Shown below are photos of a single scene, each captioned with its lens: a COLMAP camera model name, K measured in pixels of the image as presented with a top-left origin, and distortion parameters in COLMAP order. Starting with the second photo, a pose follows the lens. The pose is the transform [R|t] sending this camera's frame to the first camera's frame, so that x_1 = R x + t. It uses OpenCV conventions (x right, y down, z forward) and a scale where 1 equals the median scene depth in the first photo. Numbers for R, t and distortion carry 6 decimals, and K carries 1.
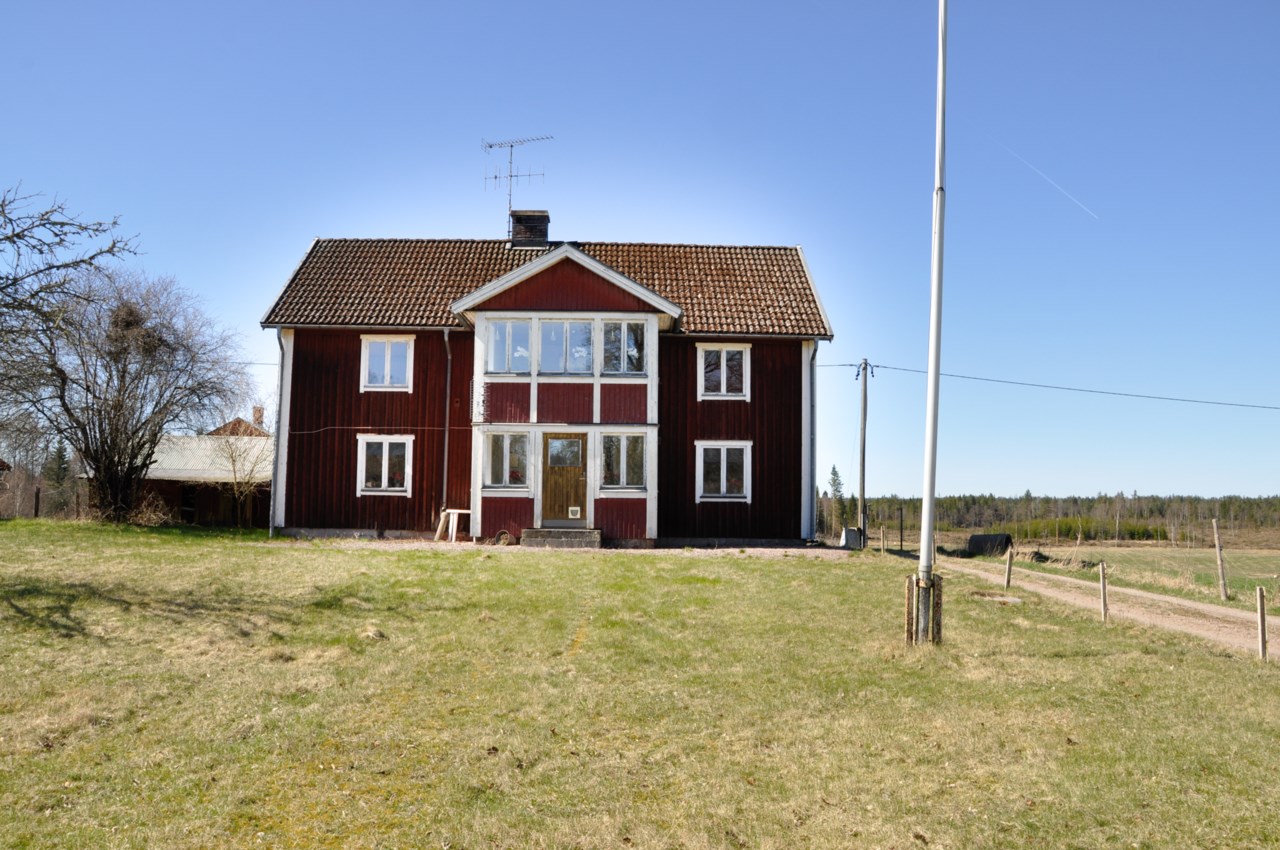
lens RADIAL K [[1012.3, 0, 636.4], [0, 1012.3, 430.4], [0, 0, 1]] dist [-0.156179, 0.128198]
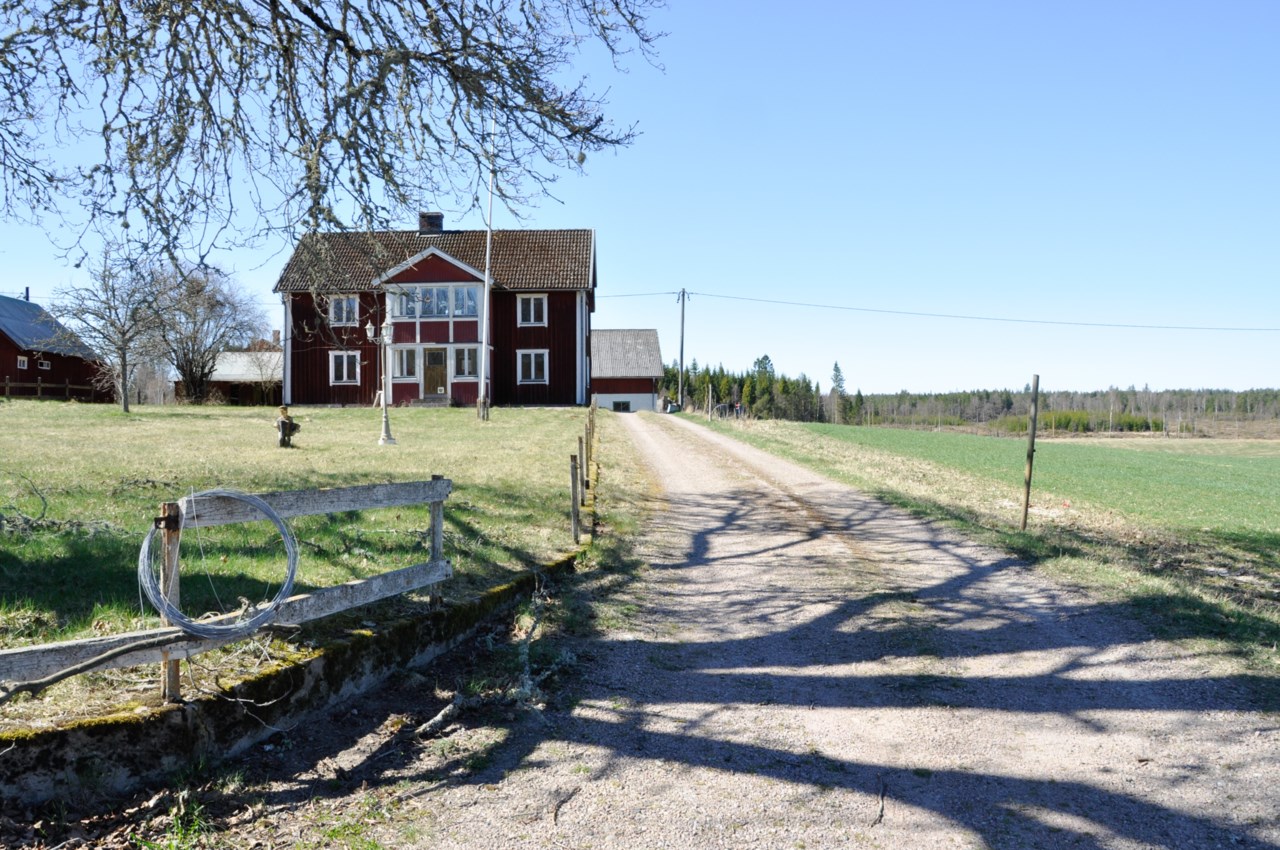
lens RADIAL K [[1023.6, 0, 641.9], [0, 1023.6, 431.7], [0, 0, 1]] dist [-0.158288, 0.120892]
pose [[0.999536, -0.018372, -0.024277, 0.319889], [0.020680, 0.994923, 0.098489, -0.018561], [0.022344, -0.098946, 0.994842, -0.791135]]
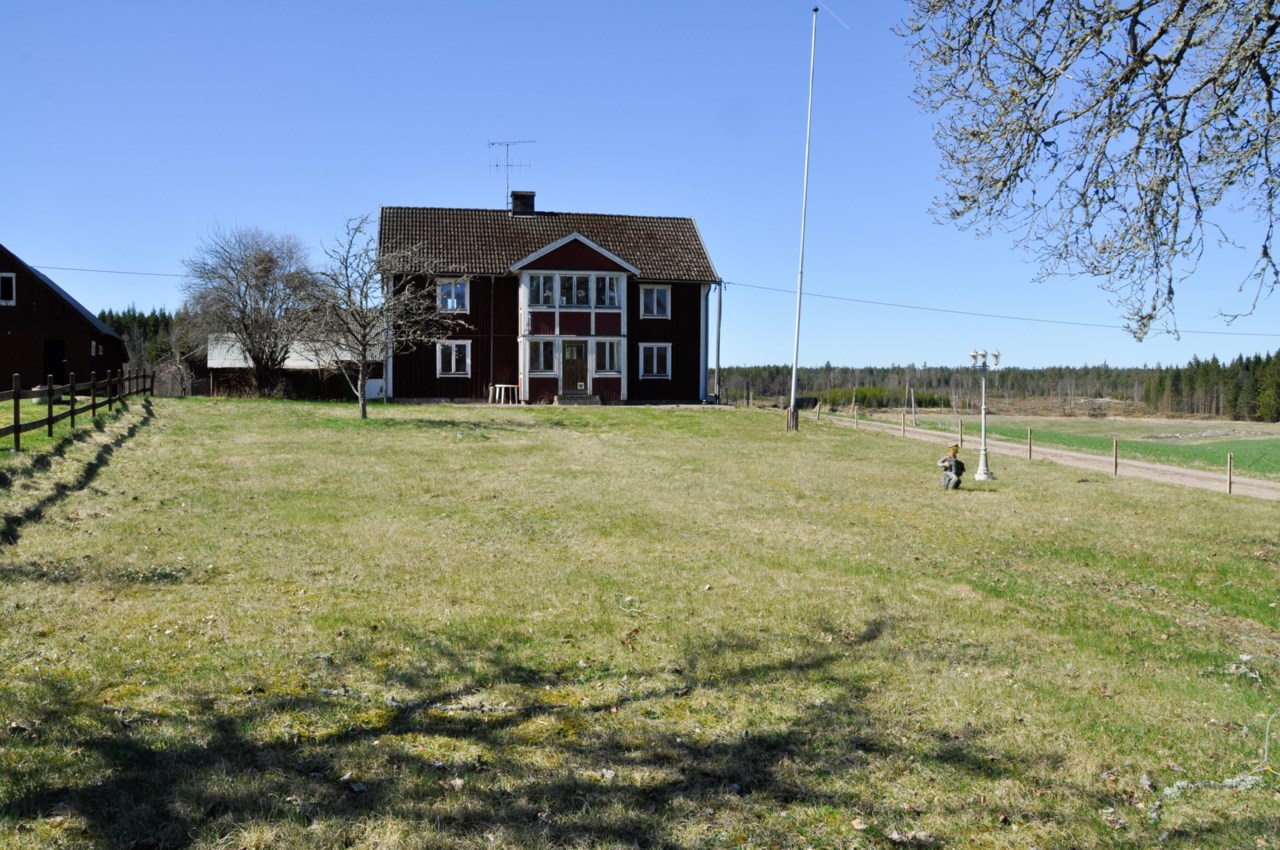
lens RADIAL K [[1023.6, 0, 641.9], [0, 1023.6, 431.7], [0, 0, 1]] dist [-0.158288, 0.120892]
pose [[0.980955, -0.017052, 0.193485, -0.271826], [-0.008051, 0.991713, 0.128219, -0.061920], [-0.194068, -0.127335, 0.972689, -0.688097]]
